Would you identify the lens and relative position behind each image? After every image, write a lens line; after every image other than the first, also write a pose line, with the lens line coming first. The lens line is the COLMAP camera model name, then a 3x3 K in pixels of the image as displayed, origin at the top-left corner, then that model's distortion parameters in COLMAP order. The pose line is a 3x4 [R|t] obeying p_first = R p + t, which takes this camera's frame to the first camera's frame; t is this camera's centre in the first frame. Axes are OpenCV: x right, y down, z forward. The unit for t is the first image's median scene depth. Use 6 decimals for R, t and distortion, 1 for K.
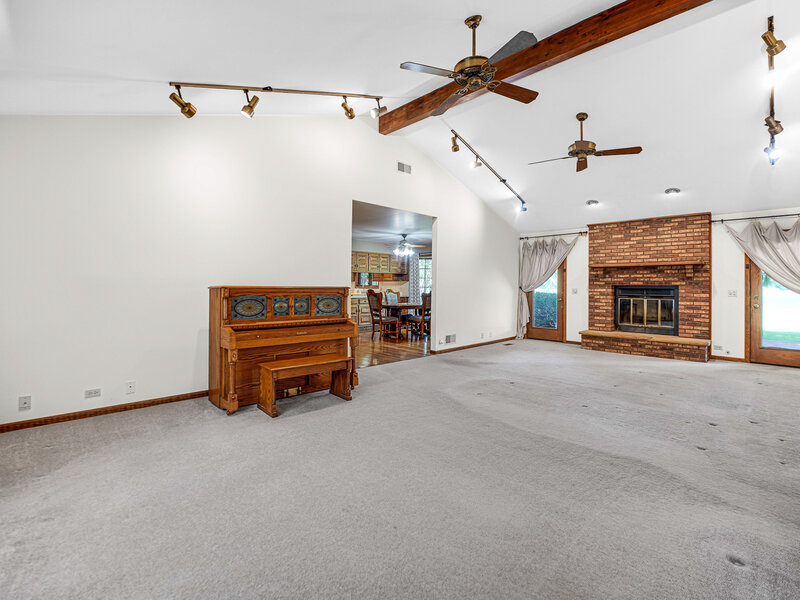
lens RADIAL K [[375.7, 0, 398.3], [0, 375.7, 286.5], [0, 0, 1]] dist [-0.018556, -0.000405]
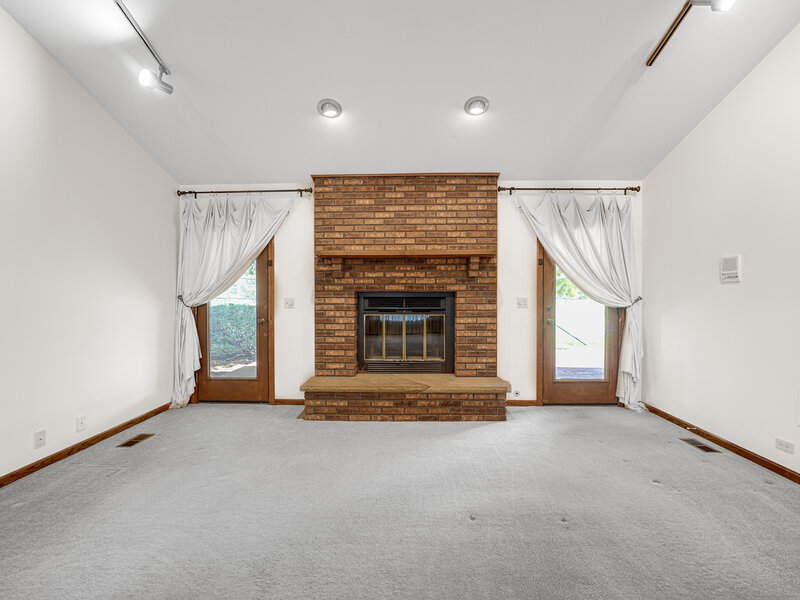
lens RADIAL K [[363.7, 0, 400.0], [0, 363.7, 300.0], [0, 0, 1]] dist [-0.032548, 0.000046]
pose [[0.721213, -0.010995, 0.692627, 0.267460], [0.007248, 0.999939, 0.008326, 0.005547], [-0.692676, -0.000984, 0.721248, 0.607279]]
